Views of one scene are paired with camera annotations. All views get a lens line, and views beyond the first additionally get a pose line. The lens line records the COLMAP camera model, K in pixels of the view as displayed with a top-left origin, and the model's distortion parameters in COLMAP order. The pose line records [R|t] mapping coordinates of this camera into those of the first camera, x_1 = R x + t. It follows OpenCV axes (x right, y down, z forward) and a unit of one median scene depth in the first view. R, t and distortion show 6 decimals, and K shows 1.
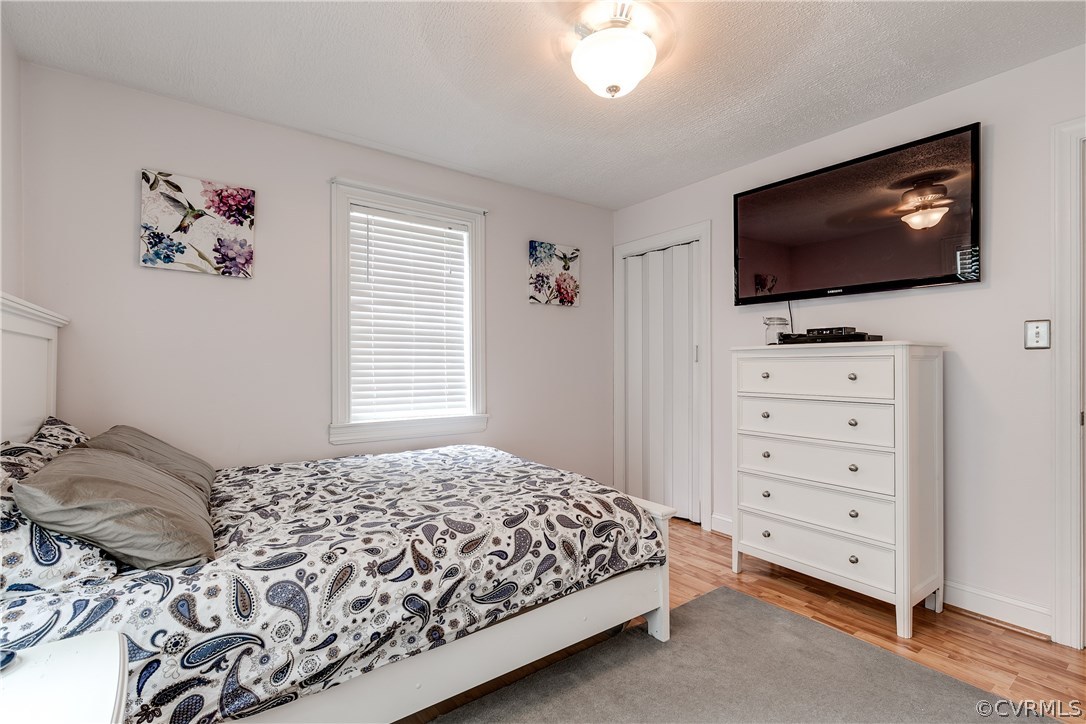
lens RADIAL K [[493.2, 0, 550.2], [0, 493.2, 363.9], [0, 0, 1]] dist [0.001567, 0.000480]
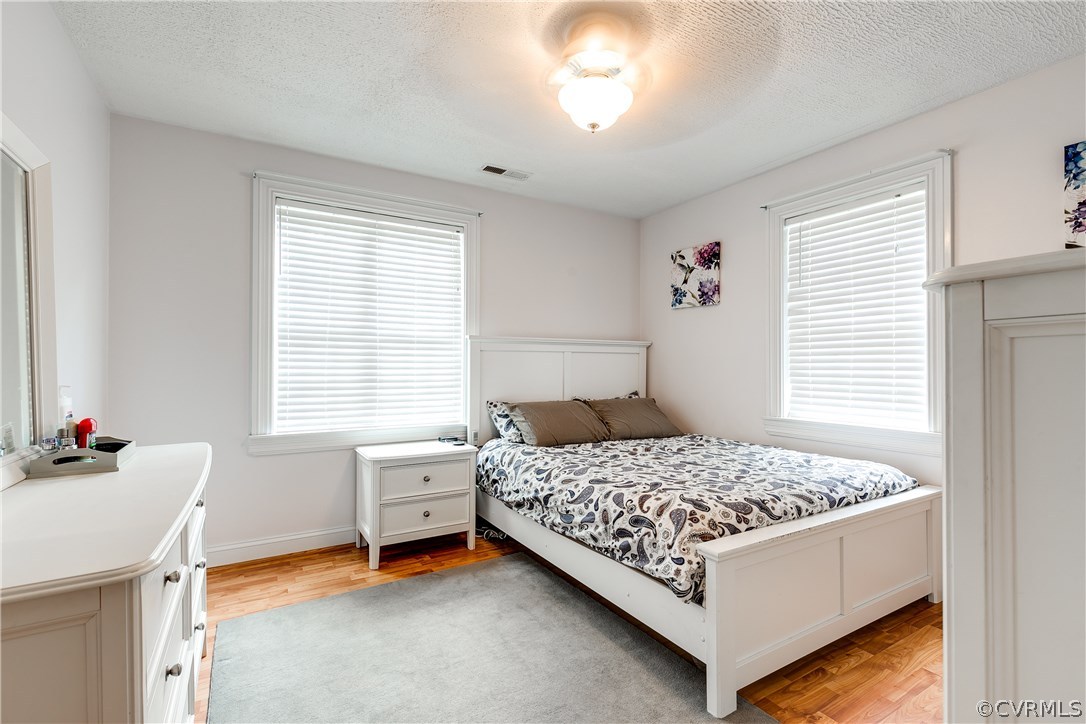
lens RADIAL K [[493.2, 0, 550.2], [0, 493.2, 363.9], [0, 0, 1]] dist [0.001567, 0.000480]
pose [[-0.091538, -0.005593, -0.995786, 1.139404], [0.002456, 0.999980, -0.005842, 0.005705], [0.995799, -0.002980, -0.091522, 0.889100]]
